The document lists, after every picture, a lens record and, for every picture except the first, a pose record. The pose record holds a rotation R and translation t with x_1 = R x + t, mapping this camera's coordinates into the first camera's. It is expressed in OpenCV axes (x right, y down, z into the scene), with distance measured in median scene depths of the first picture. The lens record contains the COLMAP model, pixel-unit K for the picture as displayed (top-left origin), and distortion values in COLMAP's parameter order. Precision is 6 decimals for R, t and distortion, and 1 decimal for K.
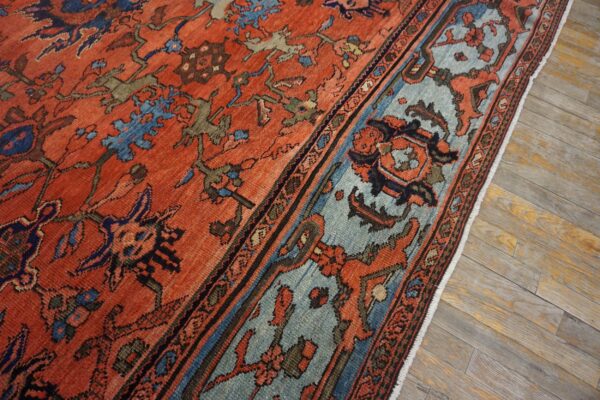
lens RADIAL K [[404.6, 0, 297.9], [0, 404.6, 195.6], [0, 0, 1]] dist [-0.044643, 0.036978]
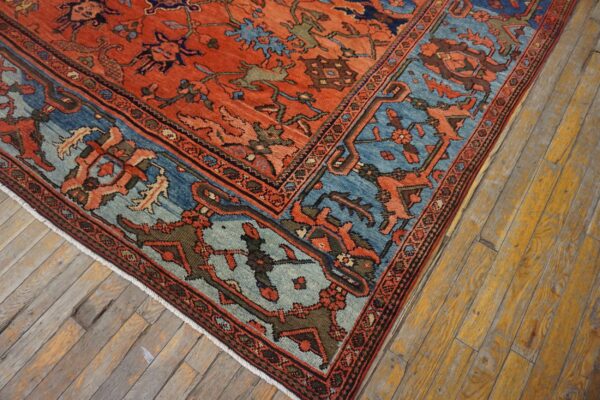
lens RADIAL K [[404.6, 0, 301.6], [0, 404.6, 199.3], [0, 0, 1]] dist [-0.044643, 0.036978]
pose [[-0.057234, 0.875824, -0.479226, 1.322718], [-0.886534, 0.176155, 0.427817, -1.711392], [0.459110, 0.449336, 0.766365, 0.817810]]
